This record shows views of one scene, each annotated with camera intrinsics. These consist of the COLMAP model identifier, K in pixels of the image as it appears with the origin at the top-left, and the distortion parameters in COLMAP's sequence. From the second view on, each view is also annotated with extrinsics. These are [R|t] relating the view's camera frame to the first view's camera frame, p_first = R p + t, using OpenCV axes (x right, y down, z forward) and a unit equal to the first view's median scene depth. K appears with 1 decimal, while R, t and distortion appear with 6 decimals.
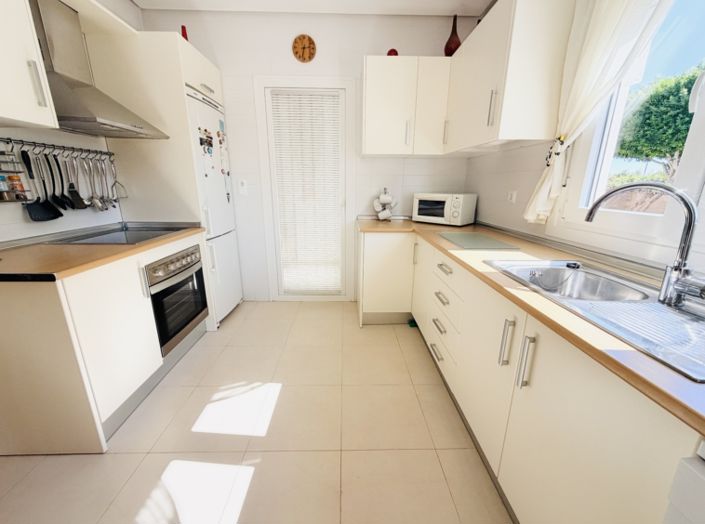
lens RADIAL K [[280.9, 0, 346.8], [0, 280.9, 260.7], [0, 0, 1]] dist [0.000785, 0.000151]
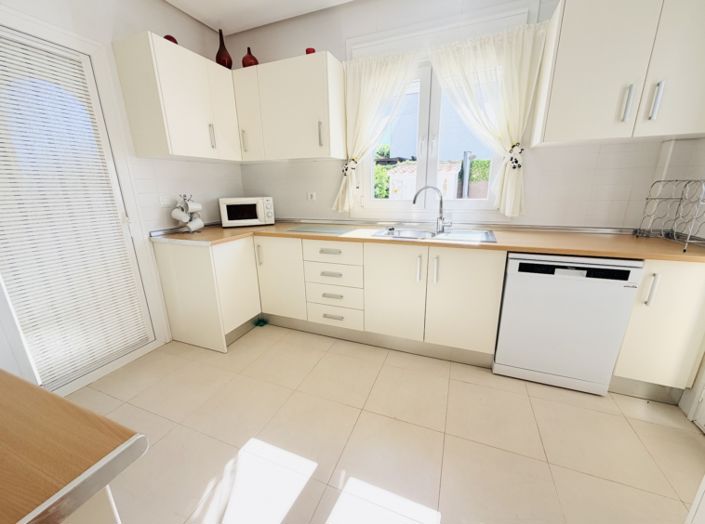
lens RADIAL K [[280.9, 0, 348.7], [0, 280.9, 263.0], [0, 0, 1]] dist [0.000785, 0.000151]
pose [[0.387308, -0.257957, 0.885127, -0.549603], [0.260285, 0.951599, 0.163435, -0.079081], [-0.884445, 0.167086, 0.435705, 0.243968]]
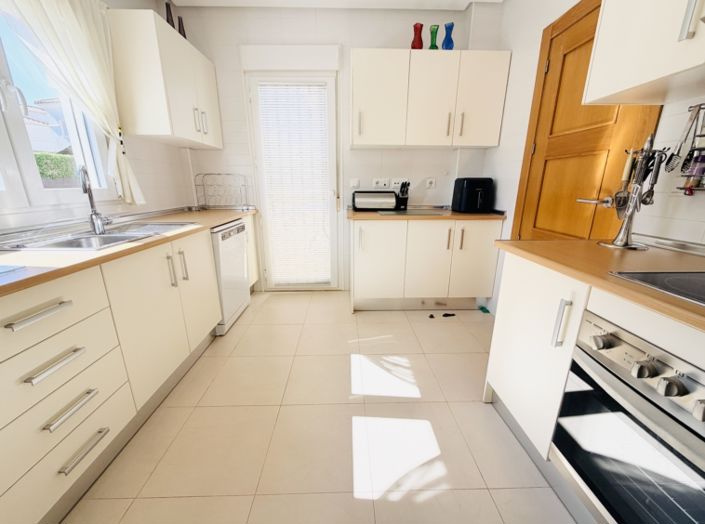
lens RADIAL K [[280.9, 0, 351.0], [0, 280.9, 260.6], [0, 0, 1]] dist [0.000785, 0.000151]
pose [[-0.999843, -0.005041, -0.016958, -0.162911], [-0.012972, 0.860675, 0.508989, -0.236222], [0.012029, 0.509129, -0.860606, 0.973247]]
